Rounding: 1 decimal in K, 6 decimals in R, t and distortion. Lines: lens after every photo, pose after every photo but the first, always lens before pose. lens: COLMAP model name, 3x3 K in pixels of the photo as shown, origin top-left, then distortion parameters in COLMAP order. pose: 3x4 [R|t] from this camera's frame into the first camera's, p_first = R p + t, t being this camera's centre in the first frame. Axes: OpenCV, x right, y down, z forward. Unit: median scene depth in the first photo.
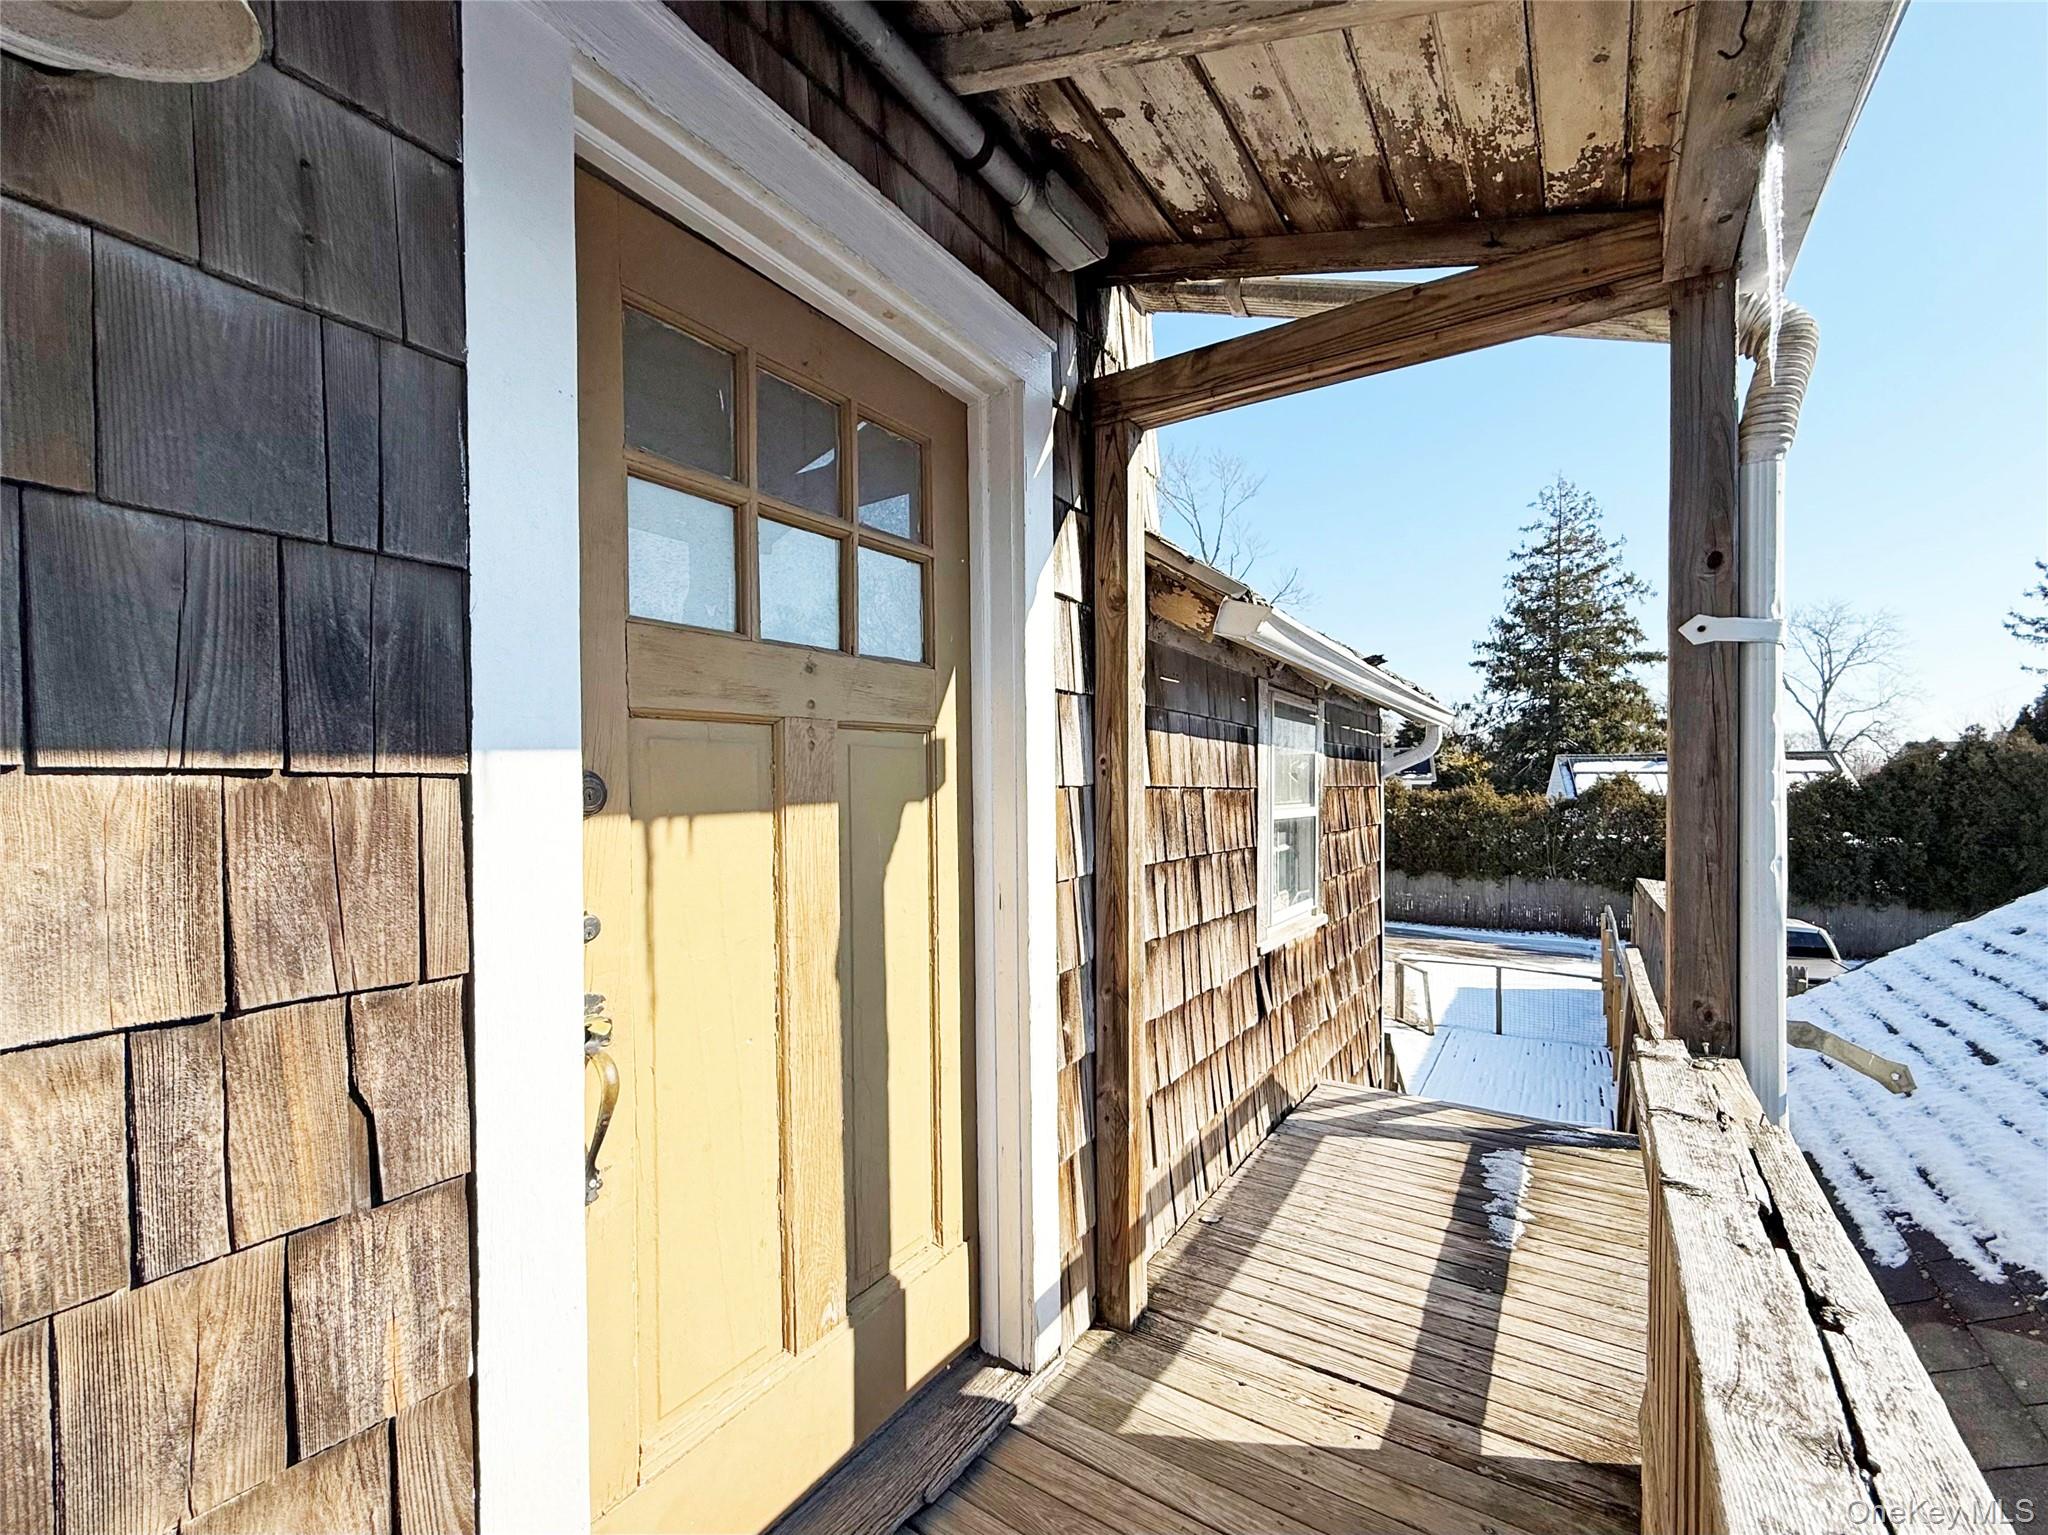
lens RADIAL K [[857.3, 0, 1015.4], [0, 857.3, 751.9], [0, 0, 1]] dist [0.000861, -0.000145]
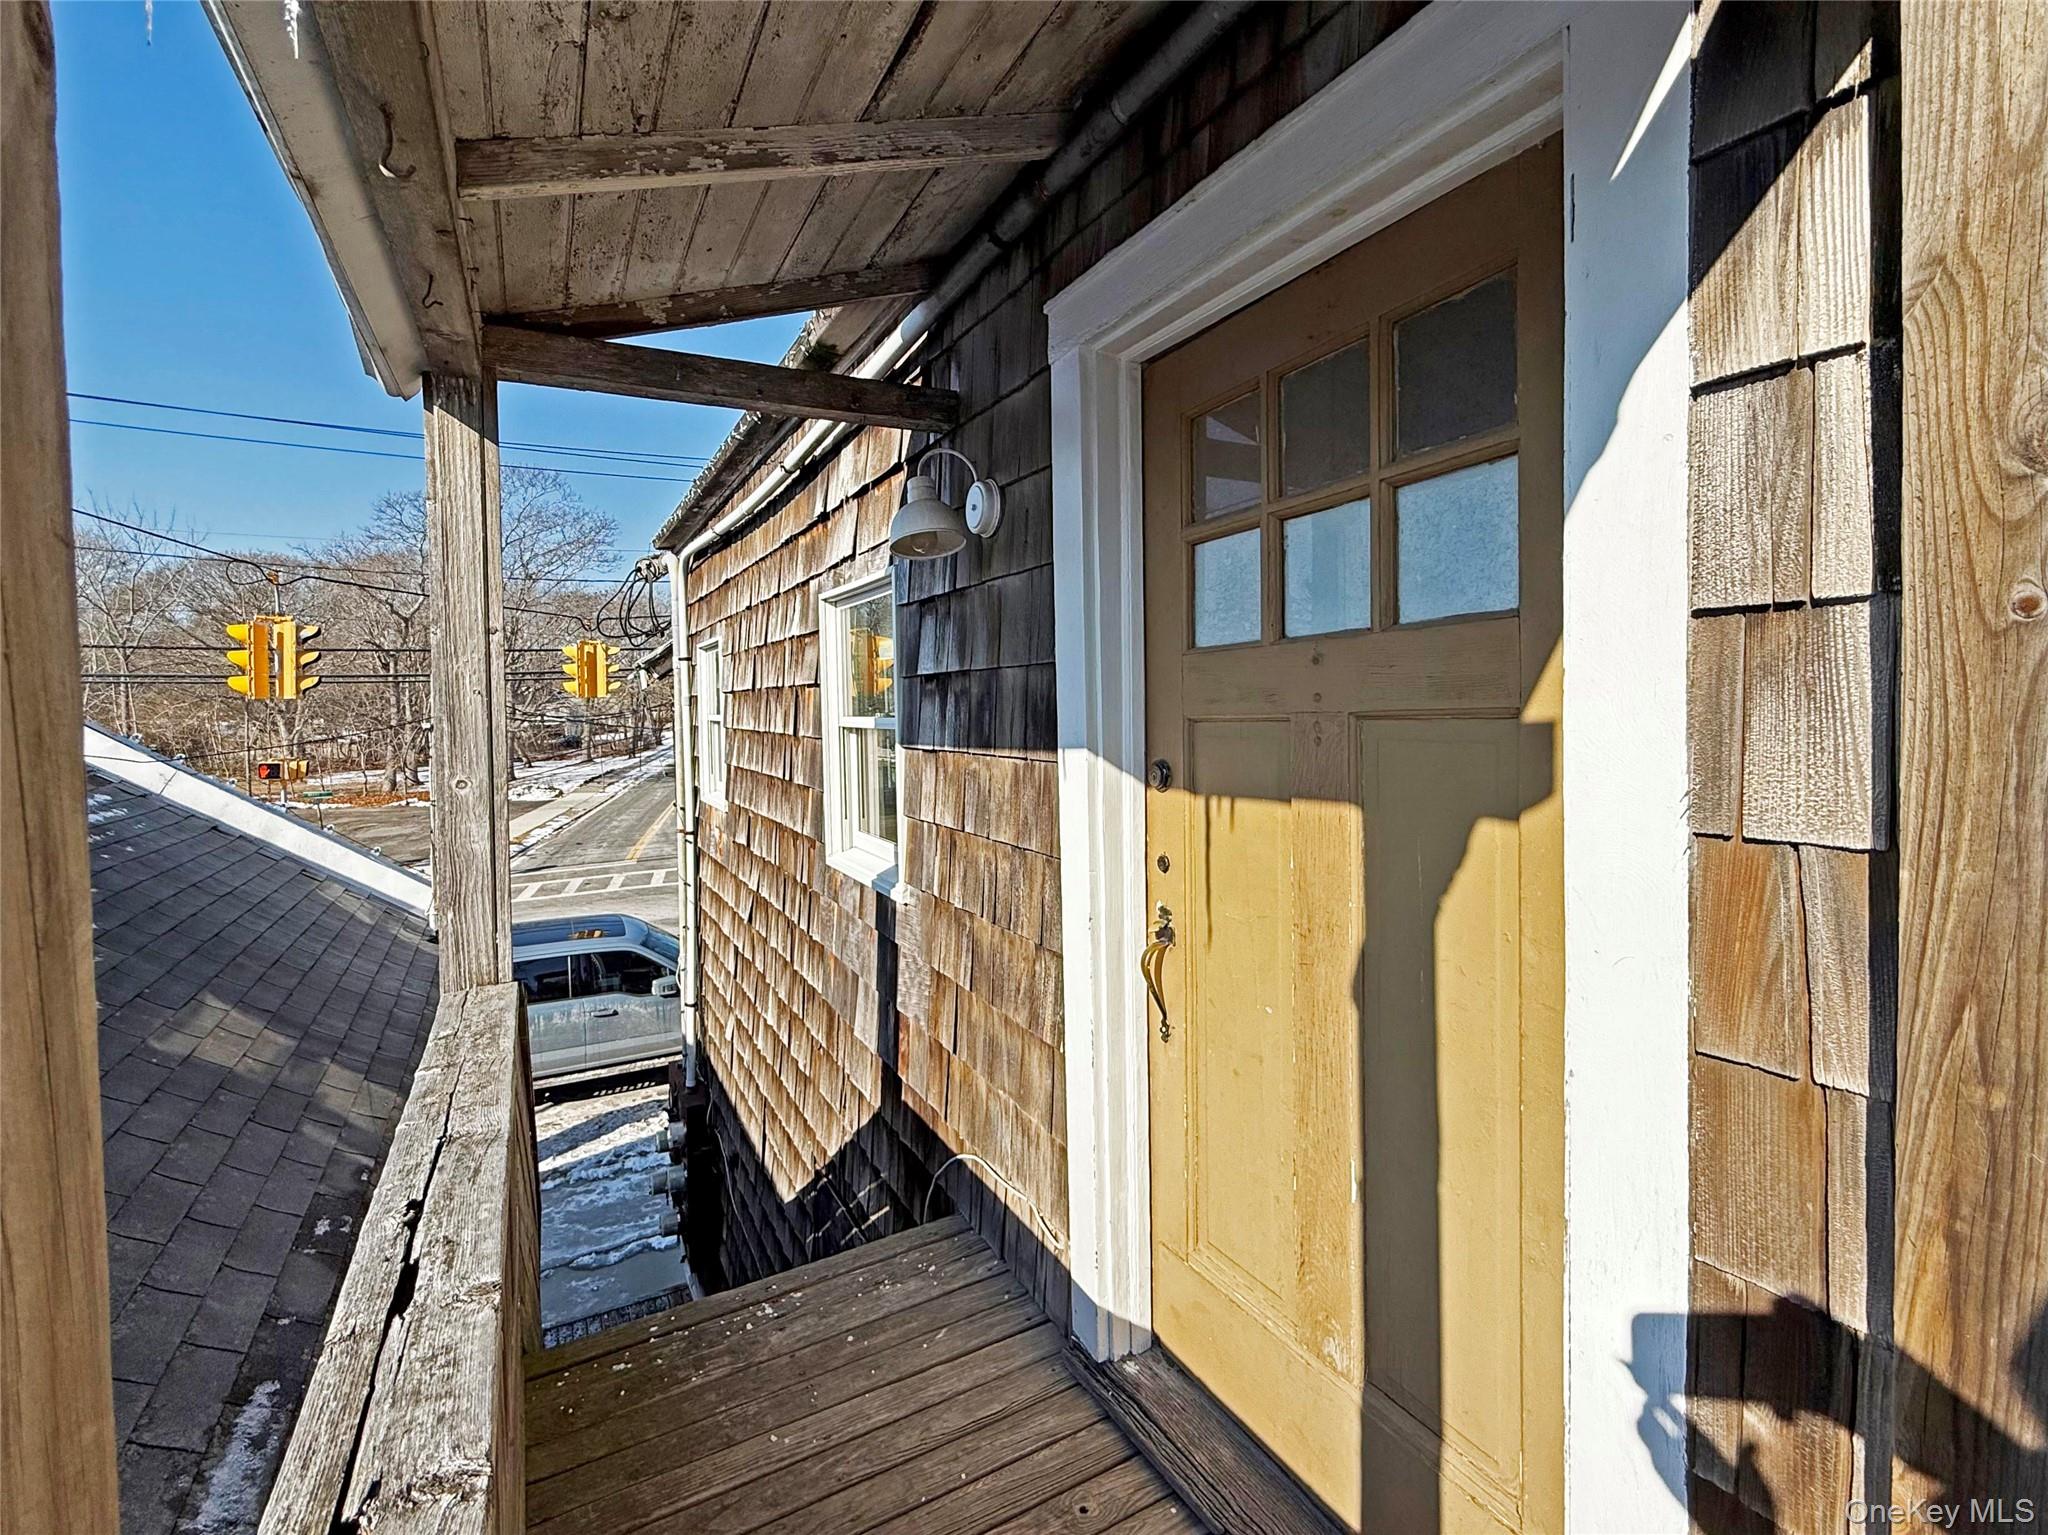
lens RADIAL K [[857.3, 0, 1015.4], [0, 857.3, 751.9], [0, 0, 1]] dist [0.000861, -0.000145]
pose [[-0.461924, 0.041558, -0.885945, 0.868280], [0.037514, 0.998923, 0.027298, -0.037362], [0.886126, -0.020626, -0.462986, 1.288873]]
